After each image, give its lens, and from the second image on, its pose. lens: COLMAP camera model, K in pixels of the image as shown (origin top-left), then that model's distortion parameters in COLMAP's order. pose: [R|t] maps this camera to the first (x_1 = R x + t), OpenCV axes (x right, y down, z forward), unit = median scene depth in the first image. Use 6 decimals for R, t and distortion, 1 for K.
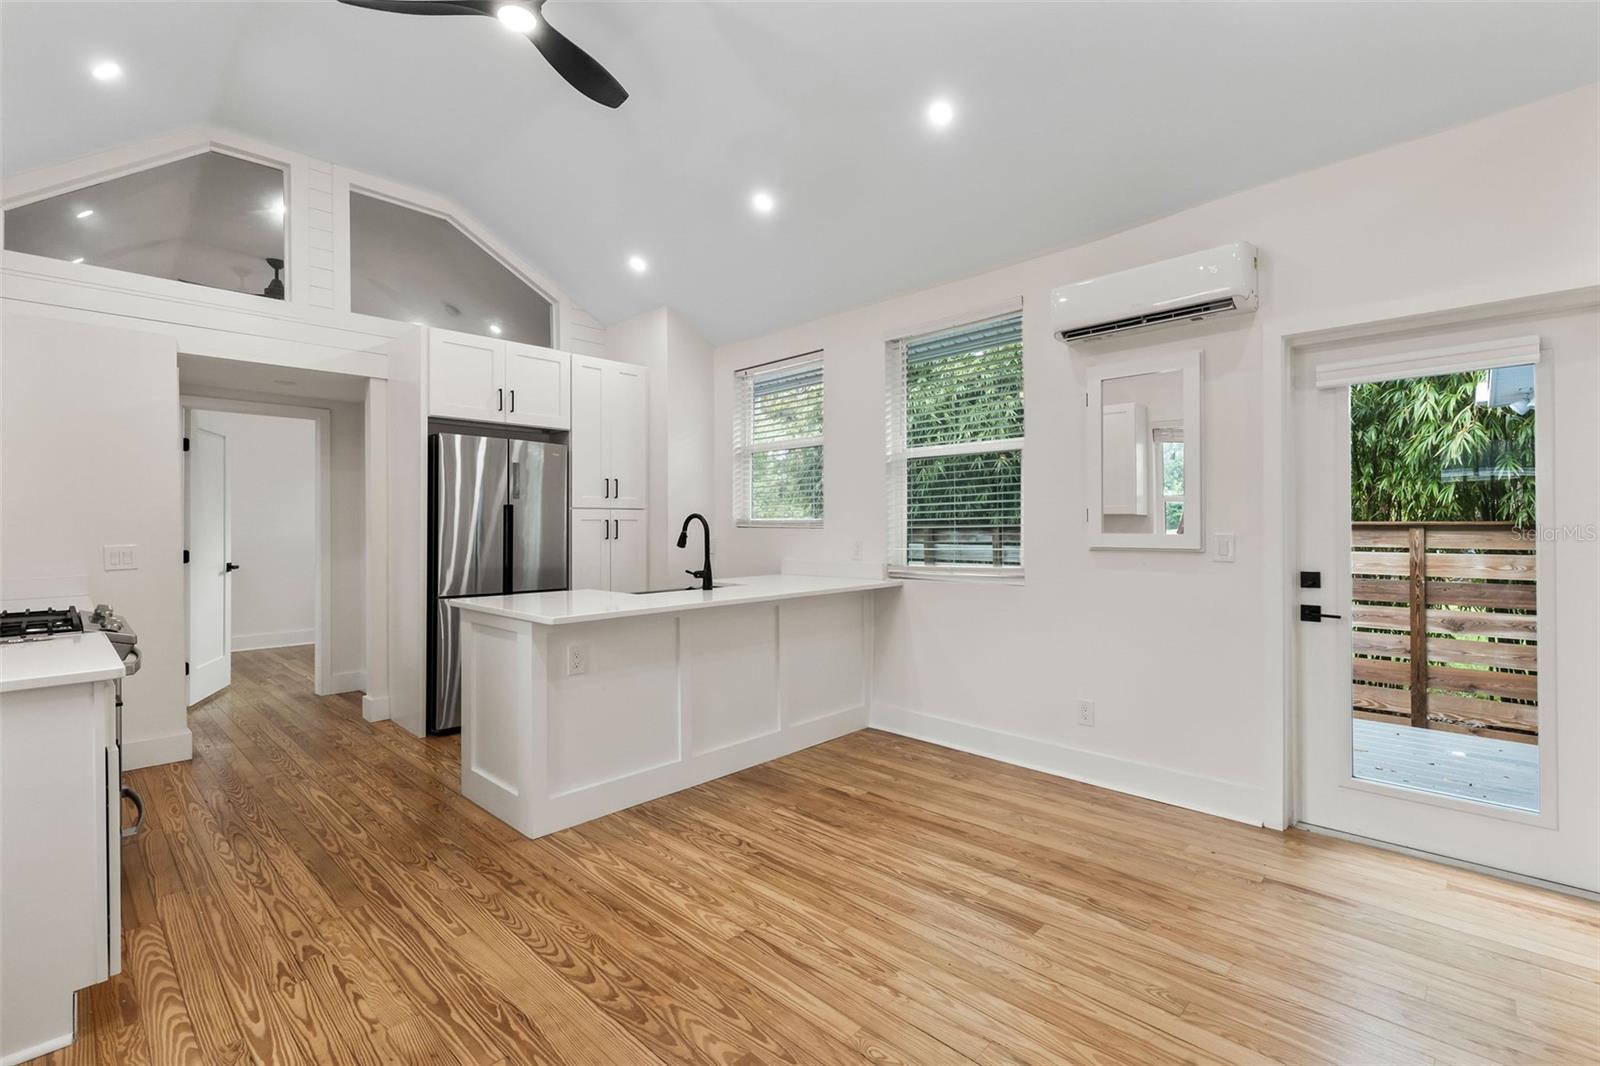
lens RADIAL K [[719.2, 0, 797.5], [0, 719.2, 521.6], [0, 0, 1]] dist [0.002276, -0.000166]
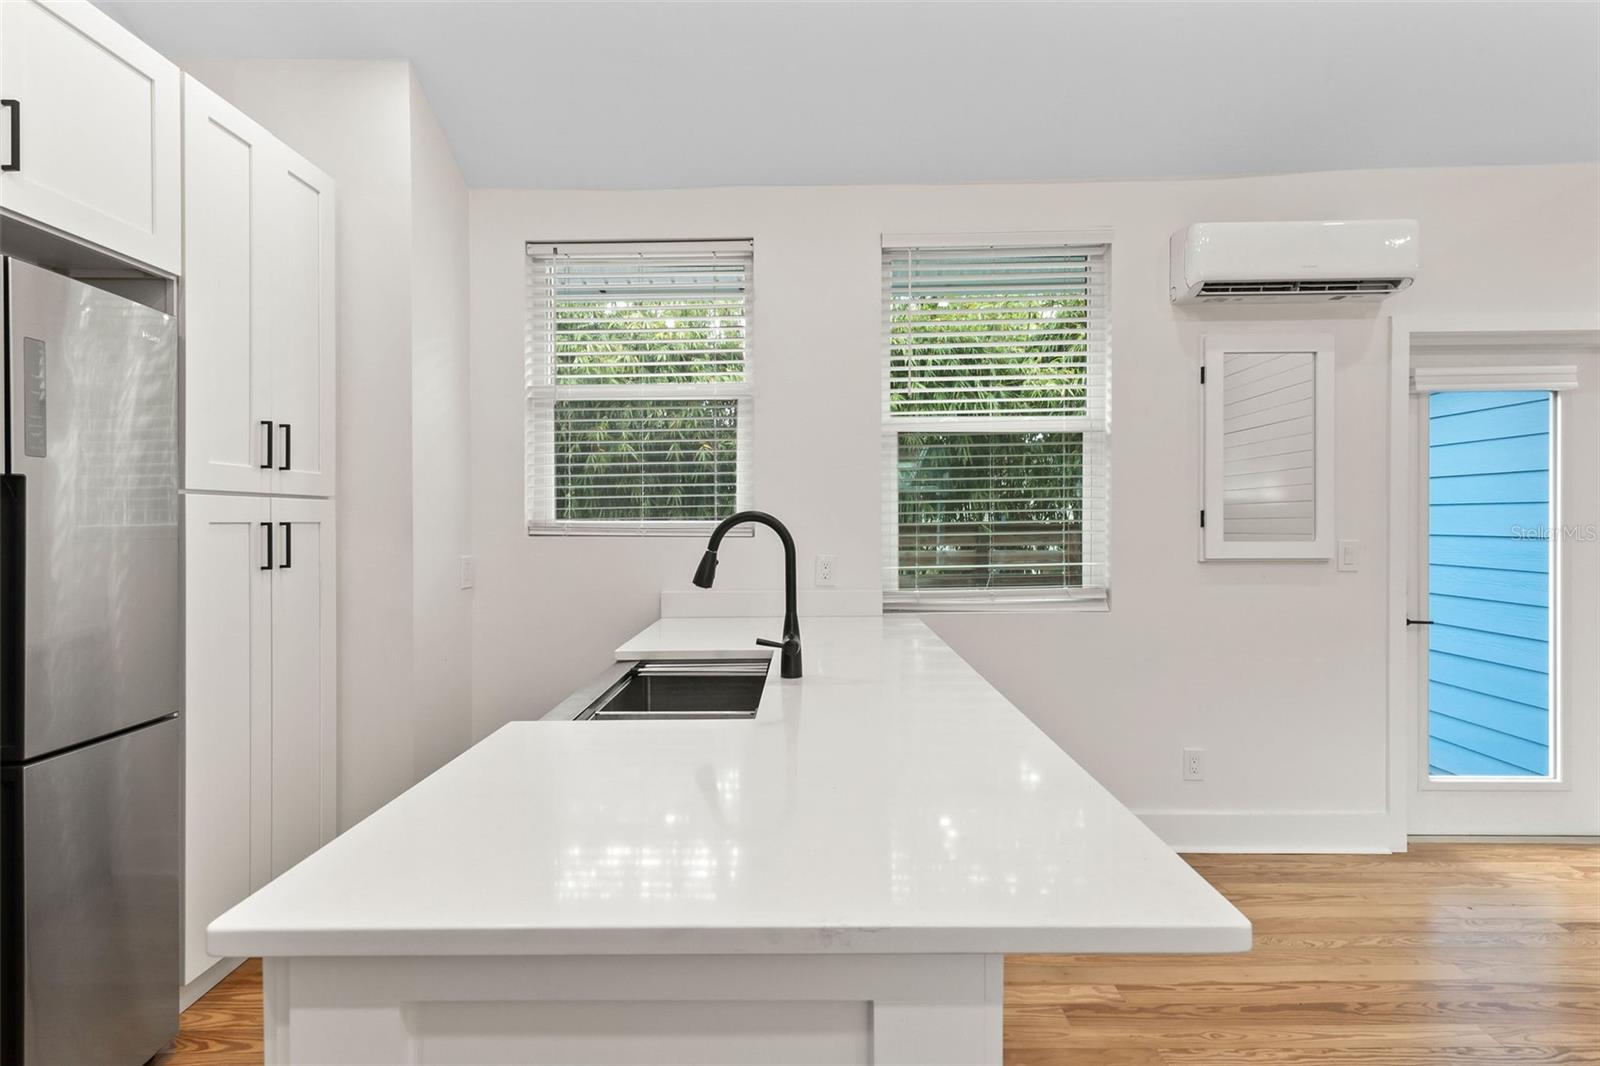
lens RADIAL K [[731.8, 0, 800.0], [0, 731.8, 533.0], [0, 0, 1]] dist [-0.000533, -0.000337]
pose [[0.726395, -0.006741, 0.687244, -0.565872], [-0.001844, 0.999929, 0.011758, -0.003108], [-0.687275, -0.009809, 0.726331, 0.841440]]
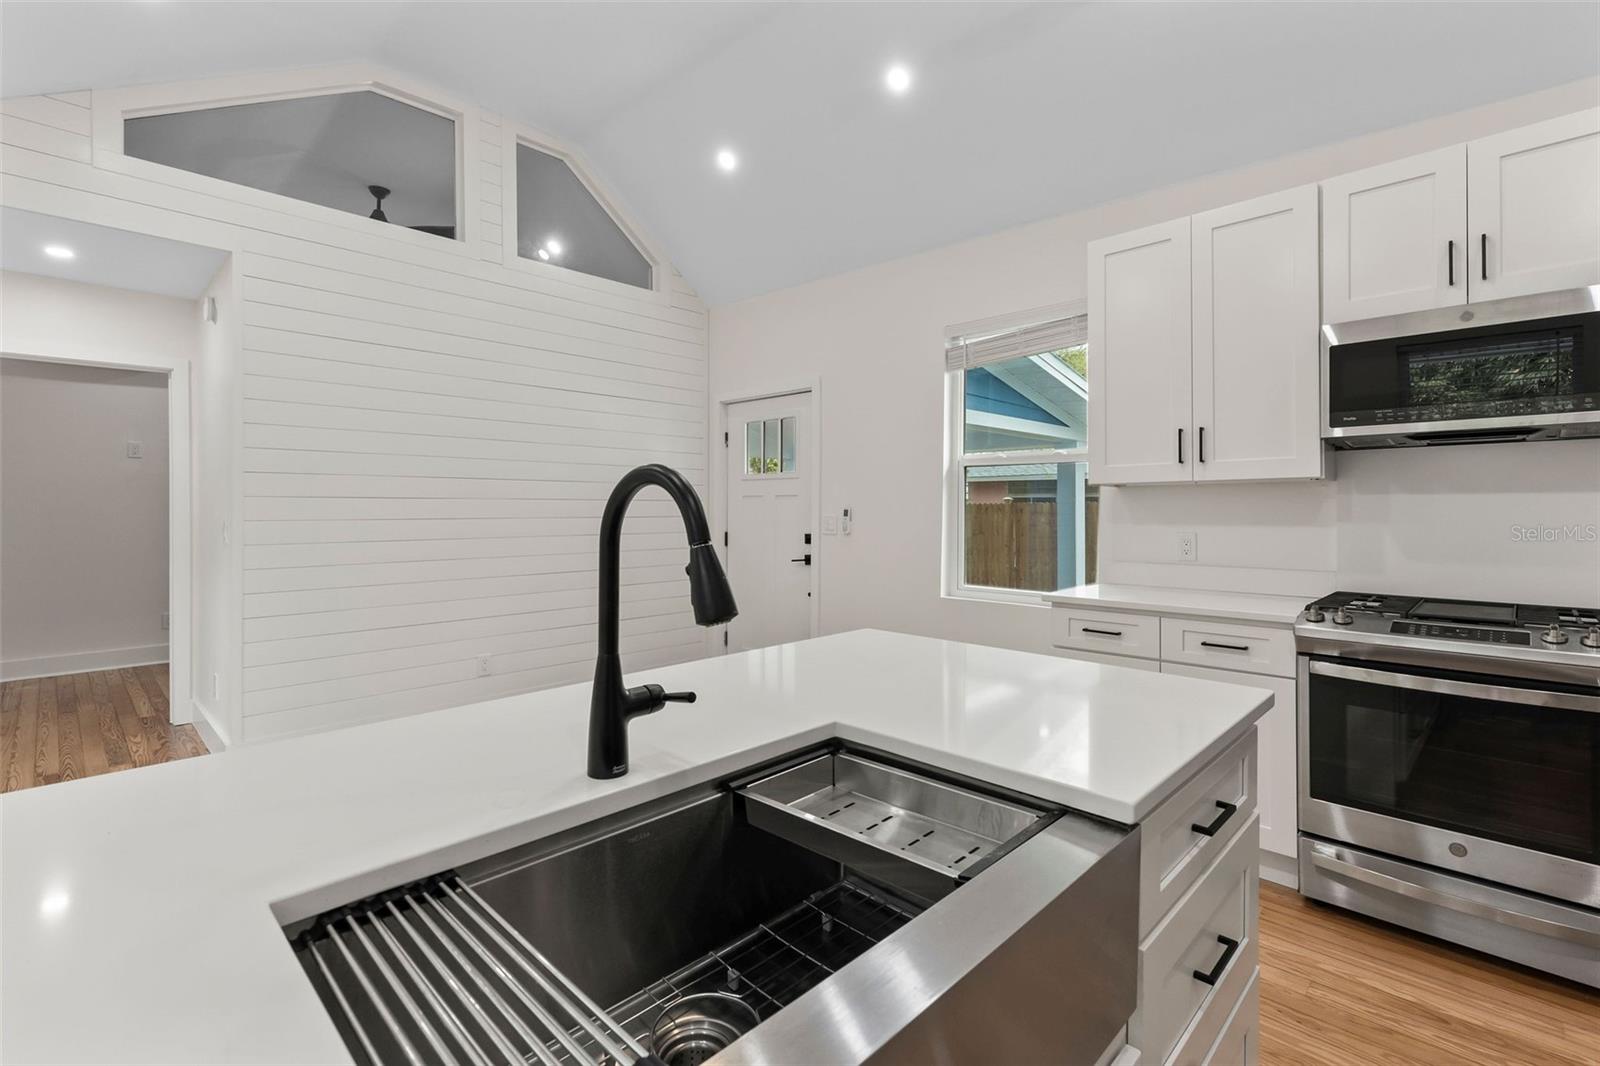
lens RADIAL K [[720.4, 0, 796.8], [0, 720.4, 509.4], [0, 0, 1]] dist [0.003925, 0.000491]
pose [[-0.999899, 0.006322, 0.012764, -0.250480], [0.006327, 0.999980, 0.000290, 0.004382], [-0.012762, 0.000371, -0.999918, 1.597465]]
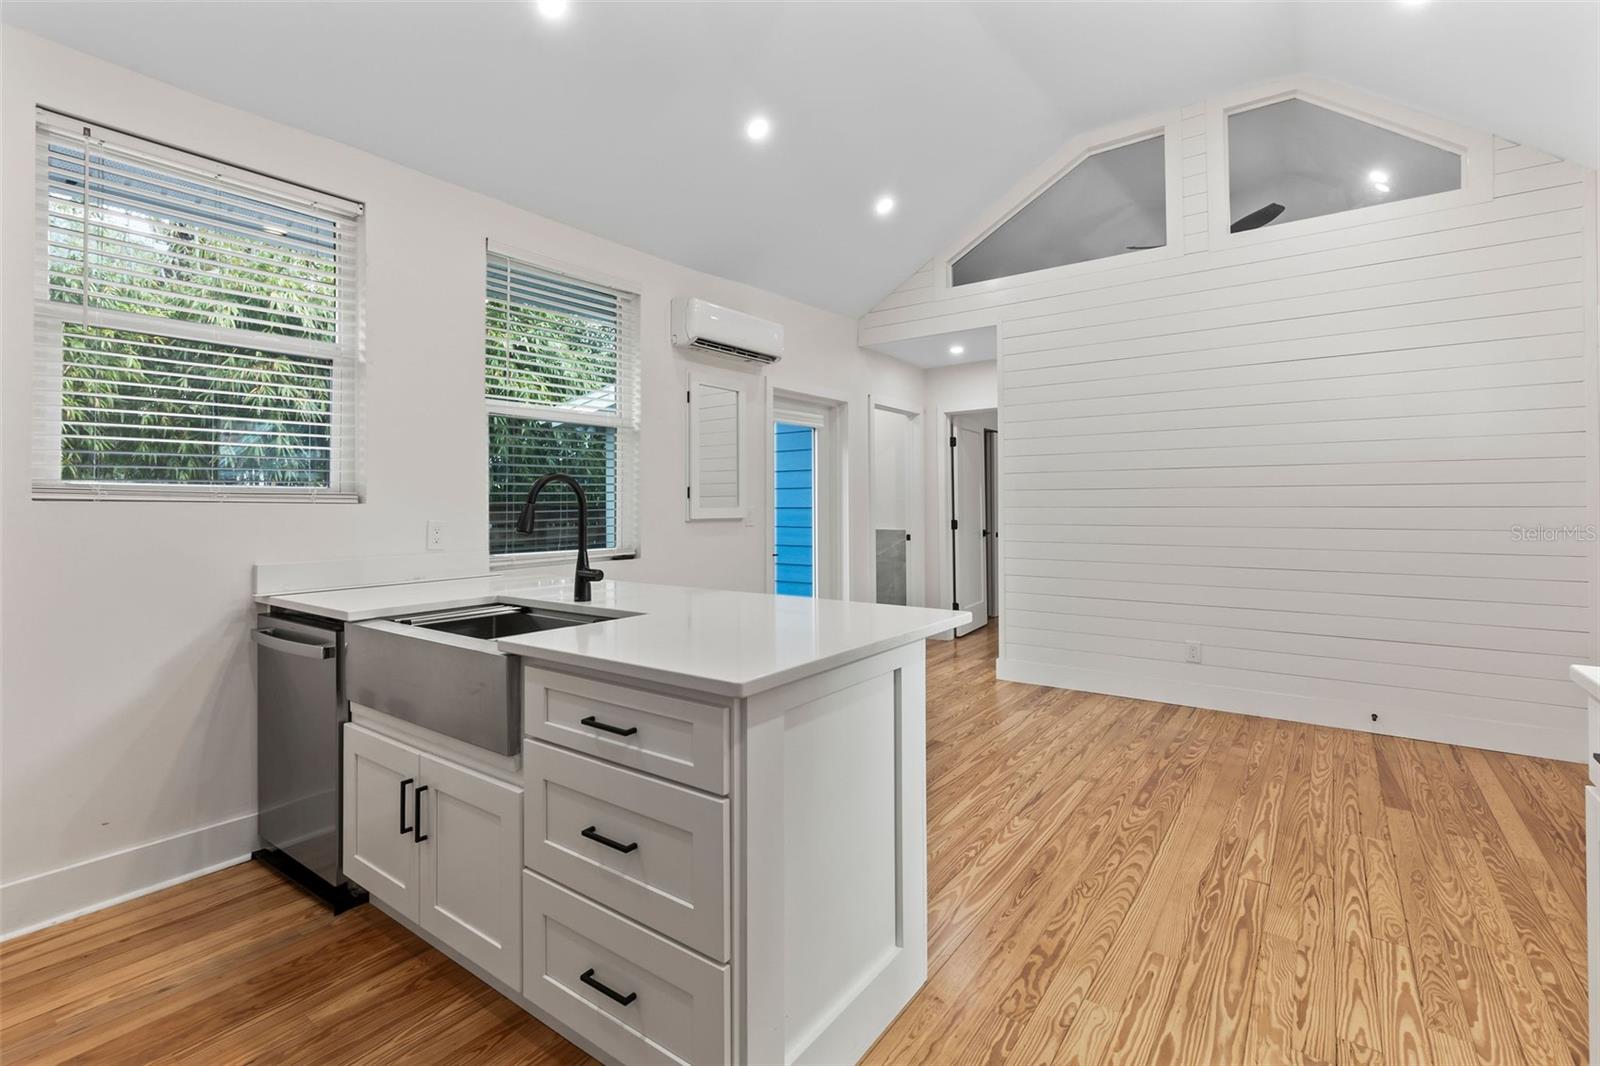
lens RADIAL K [[725.7, 0, 793.3], [0, 725.7, 498.7], [0, 0, 1]] dist [0.002412, 0.000144]
pose [[-0.127168, 0.016142, 0.991750, -0.962879], [0.001814, 0.999870, -0.016042, 0.024198], [-0.991879, -0.000241, -0.127181, 1.155051]]
